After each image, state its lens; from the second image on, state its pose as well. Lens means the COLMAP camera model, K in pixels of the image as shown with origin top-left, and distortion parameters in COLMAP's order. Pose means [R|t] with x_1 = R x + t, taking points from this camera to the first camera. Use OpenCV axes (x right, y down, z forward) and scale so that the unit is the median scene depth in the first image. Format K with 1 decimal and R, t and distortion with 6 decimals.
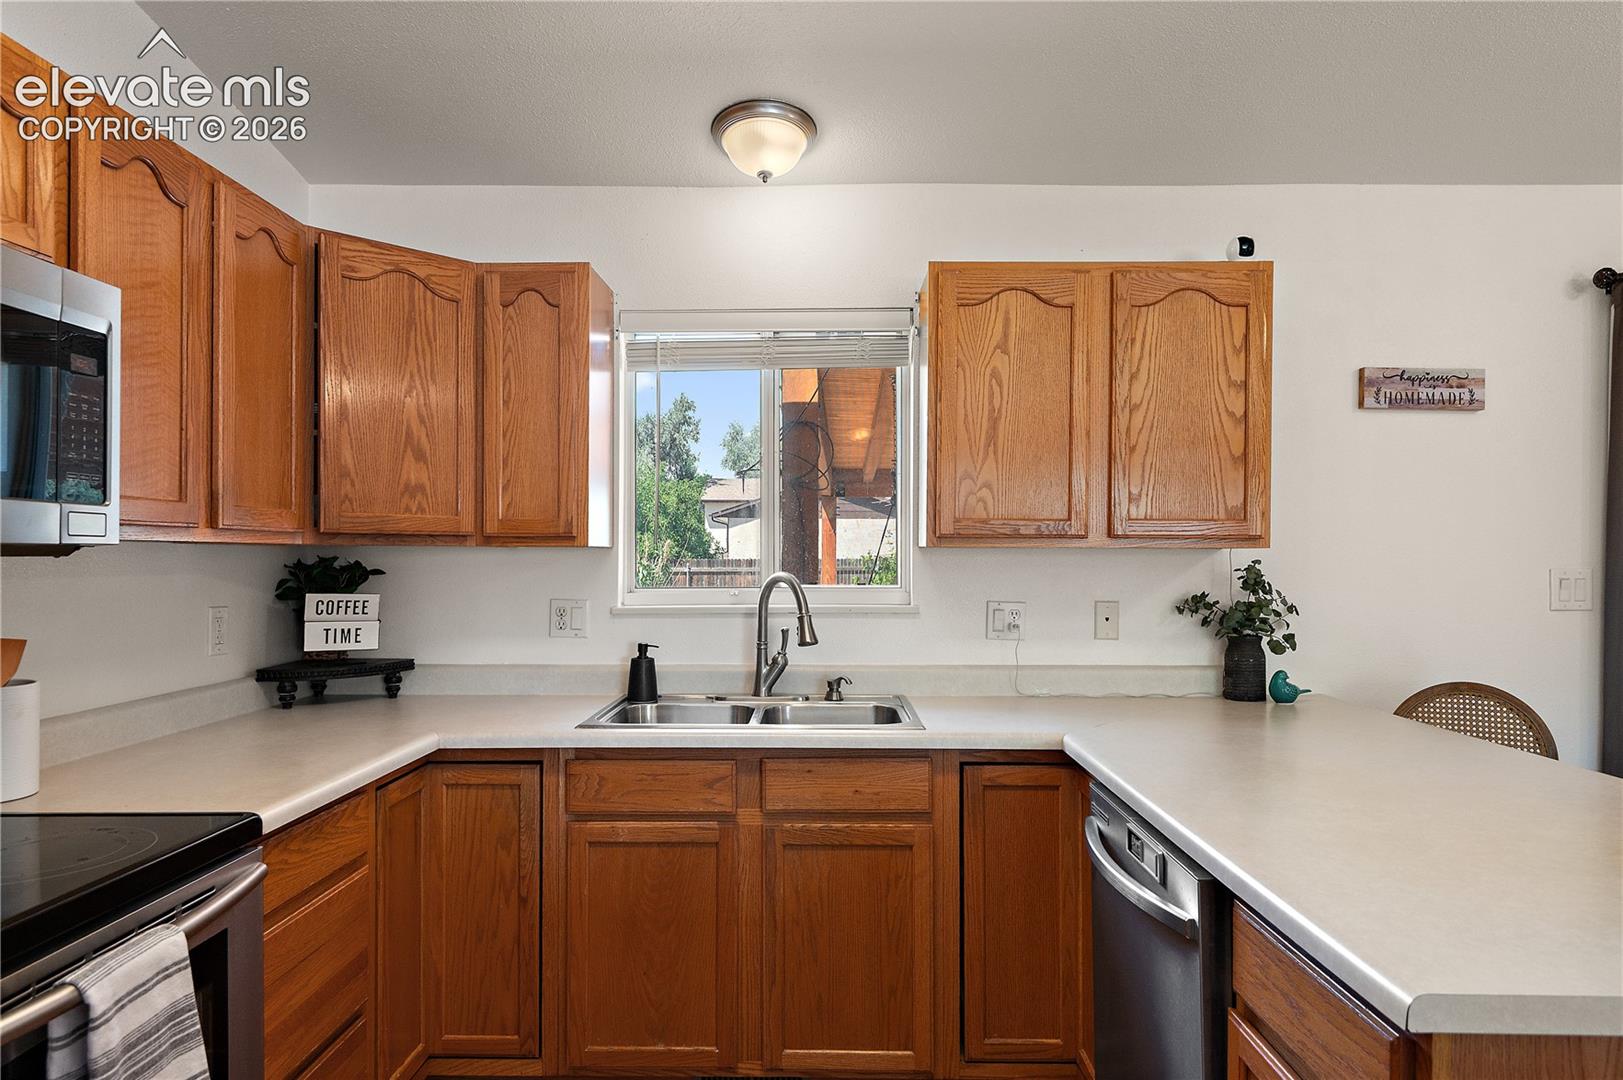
lens RADIAL K [[994.0, 0, 806.7], [0, 994.0, 555.9], [0, 0, 1]] dist [0.001199, -0.000796]
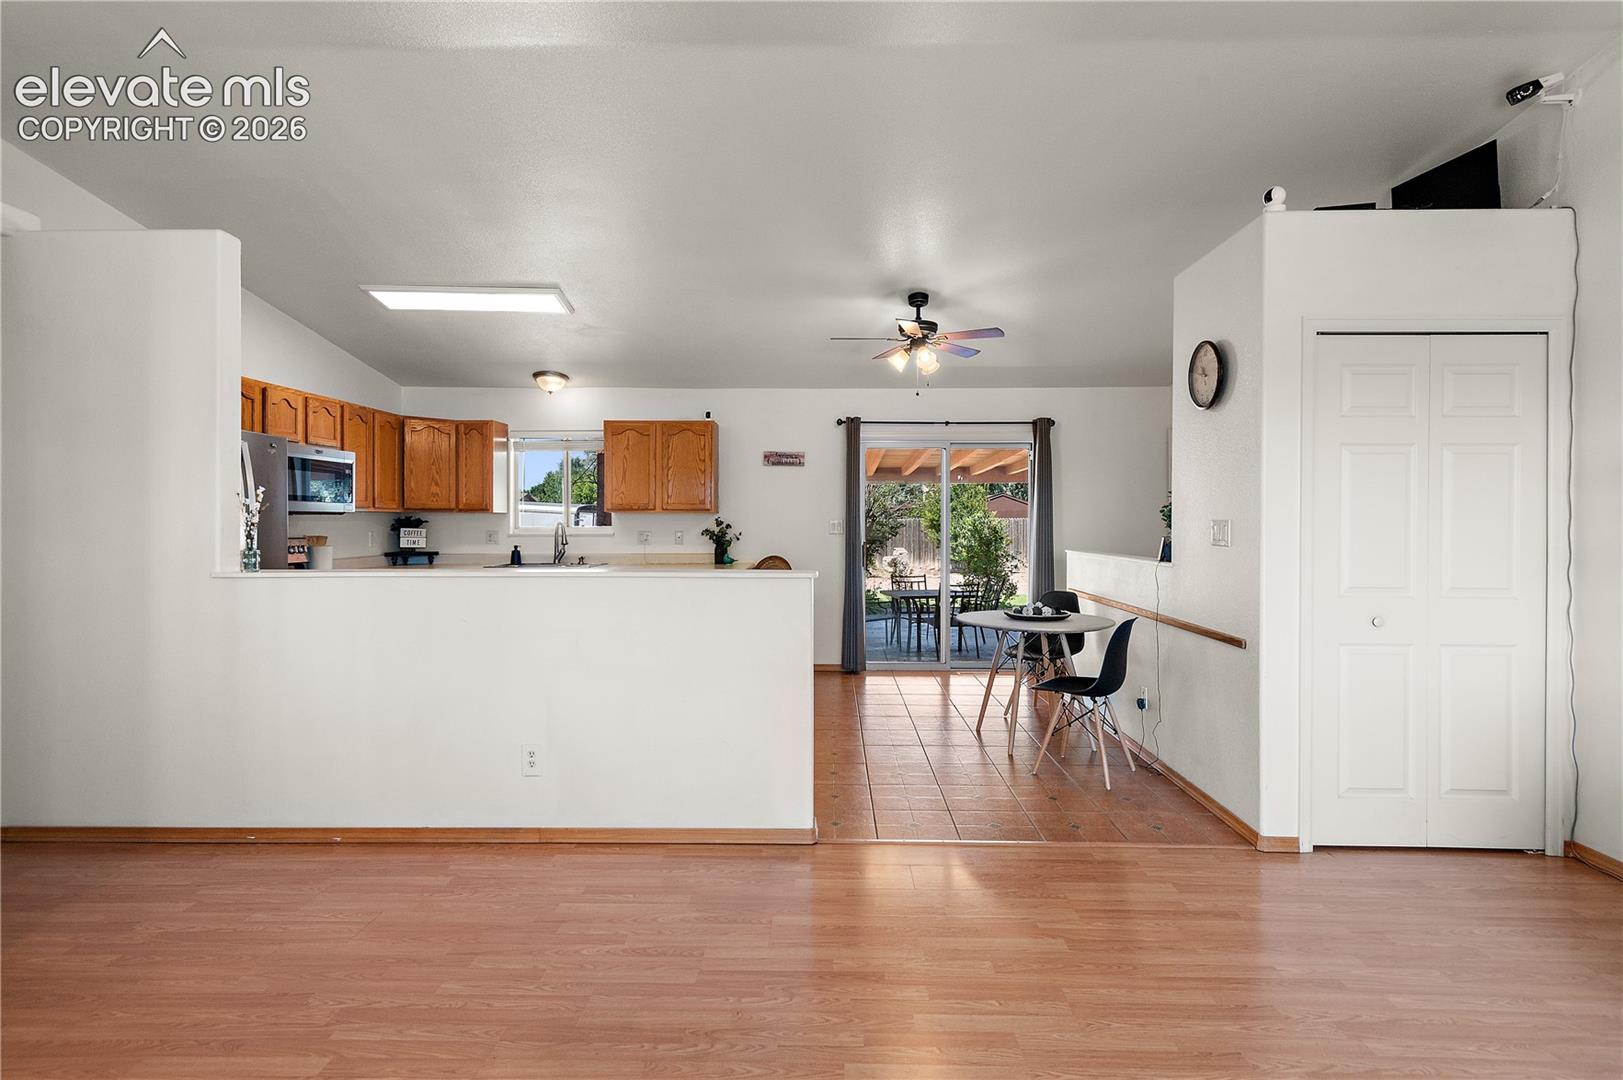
lens RADIAL K [[795.4, 0, 815.5], [0, 795.4, 523.9], [0, 0, 1]] dist [0.016723, -0.004546]
pose [[0.999989, -0.001390, 0.004541, 0.749381], [0.001374, 0.999993, 0.003597, 0.017412], [-0.004546, -0.003591, 0.999983, -1.440272]]
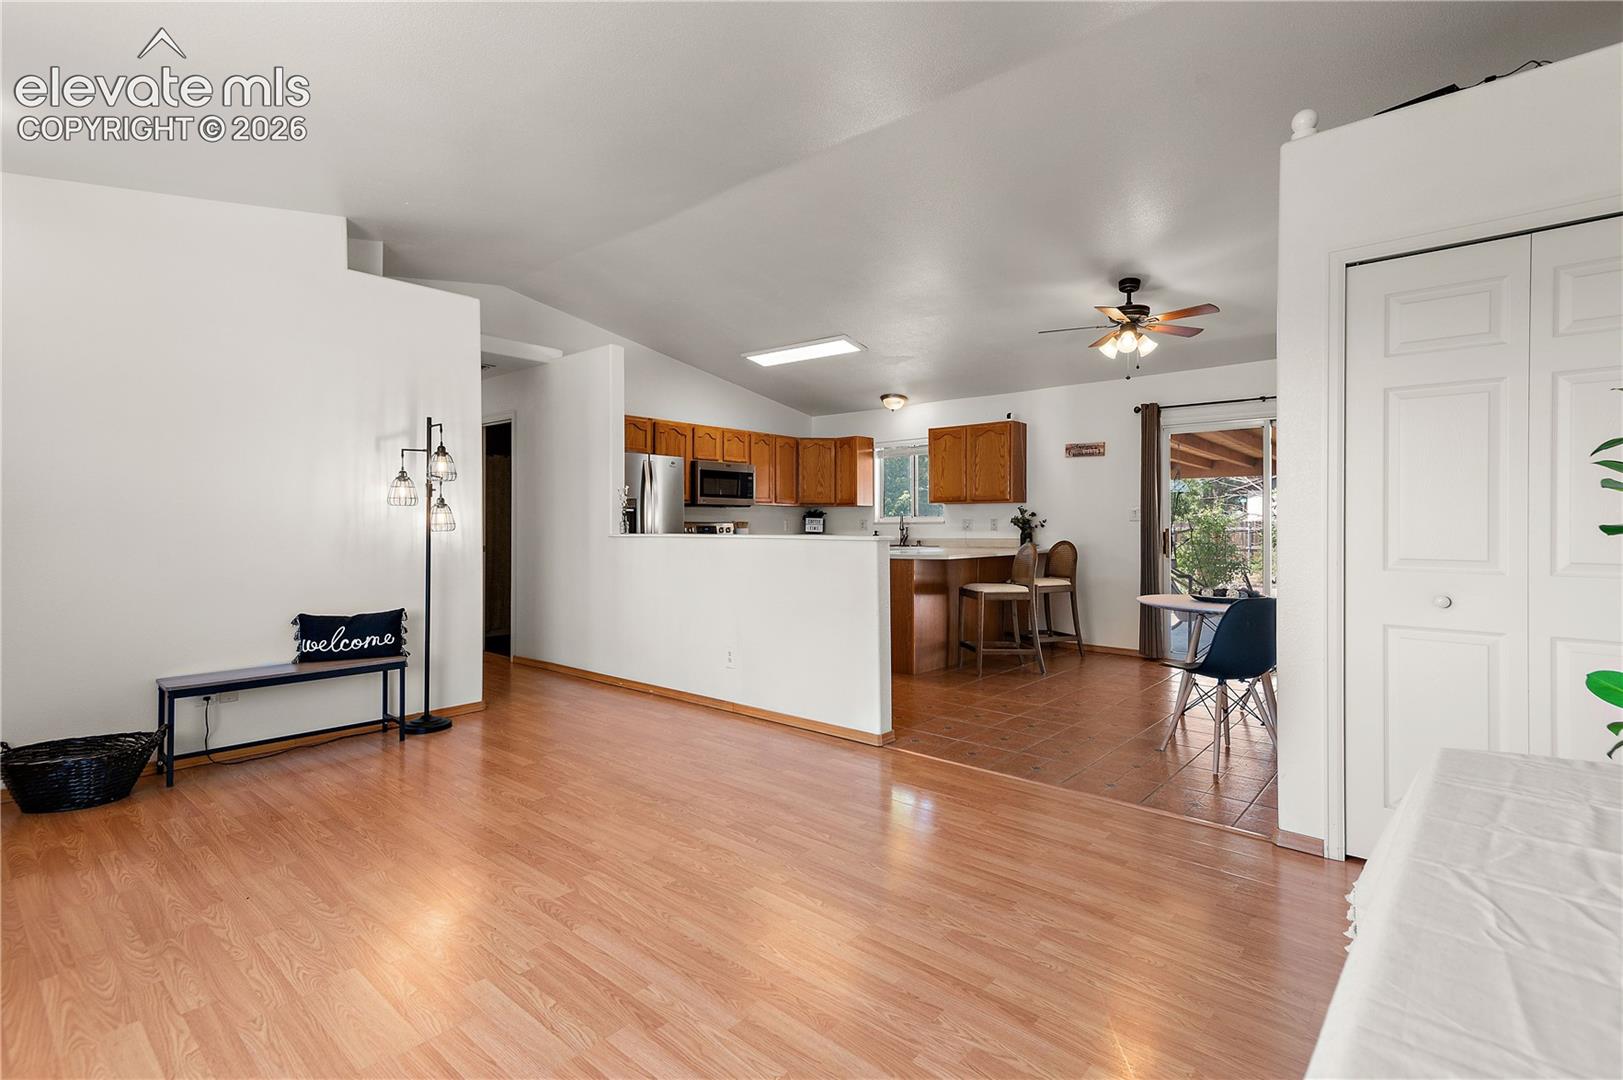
lens RADIAL K [[750.7, 0, 811.6], [0, 750.7, 529.5], [0, 0, 1]] dist [0.023674, -0.001193]
pose [[0.769245, 0.000472, -0.638954, 1.568155], [0.003352, 0.999983, 0.004775, 0.071418], [0.638945, -0.005814, 0.769230, -1.451237]]
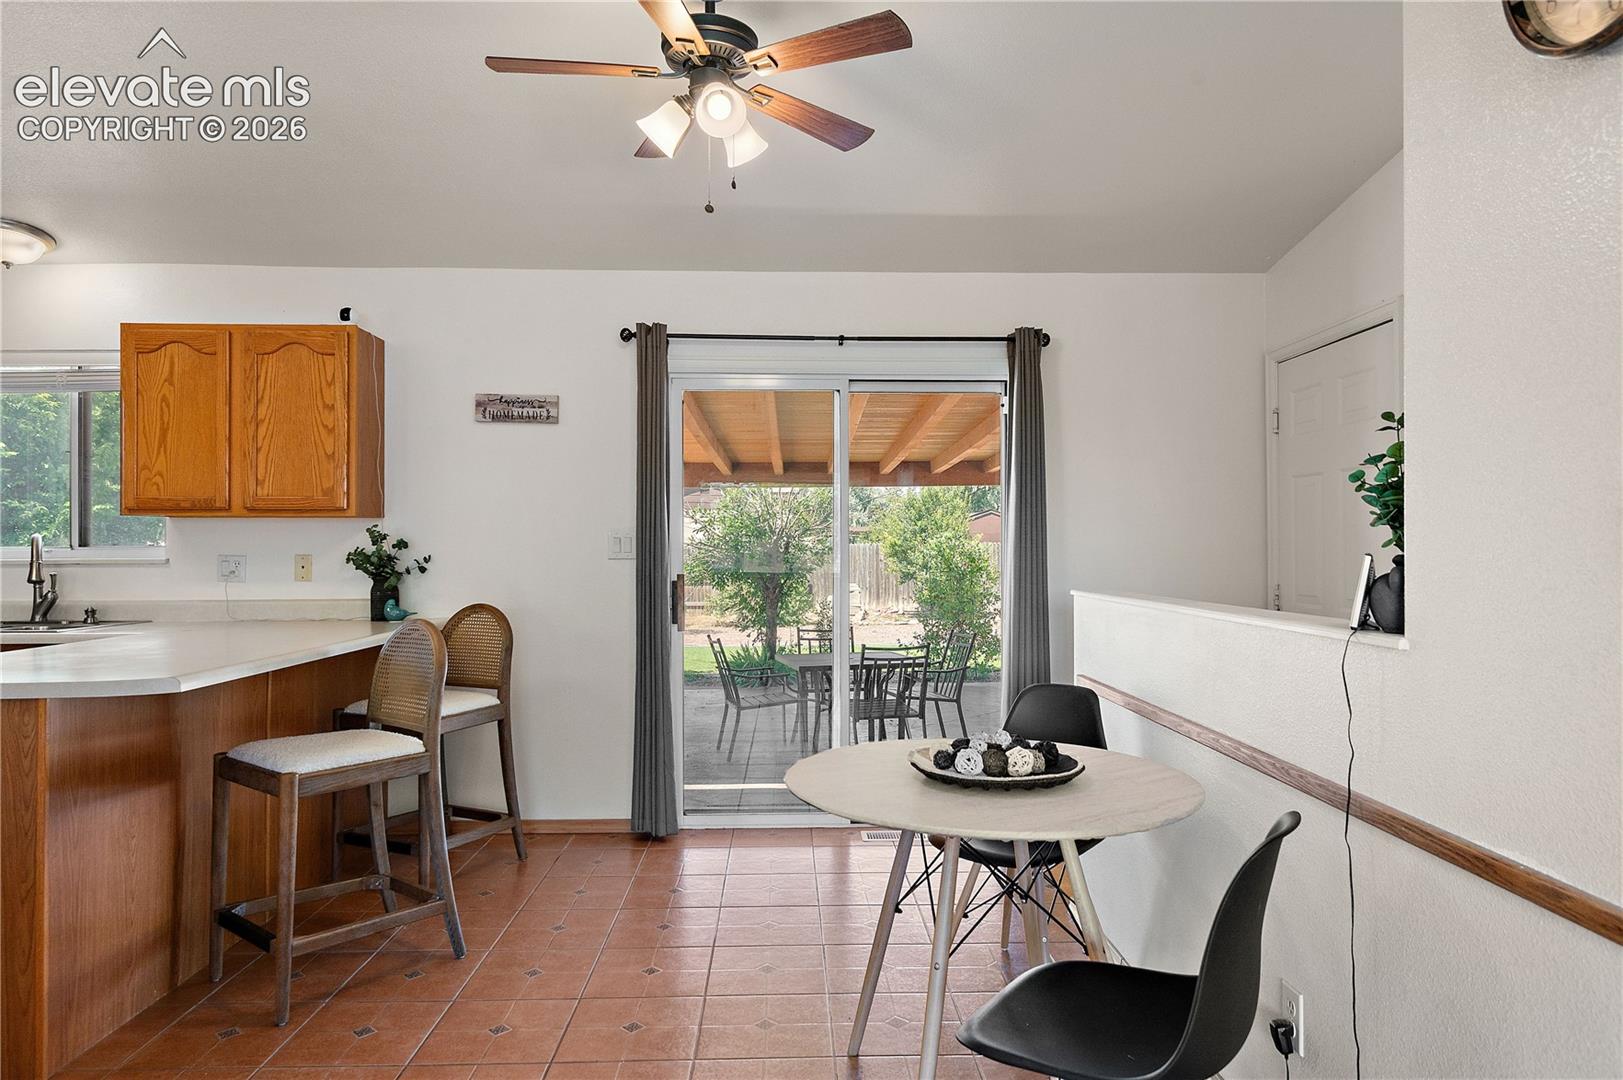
lens RADIAL K [[994.0, 0, 818.5], [0, 994.0, 544.2], [0, 0, 1]] dist [0.001199, -0.000796]
pose [[0.998318, -0.003556, 0.057865, 1.044791], [0.003857, 0.999980, -0.005091, 0.043705], [-0.057846, 0.005305, 0.998311, -0.520283]]
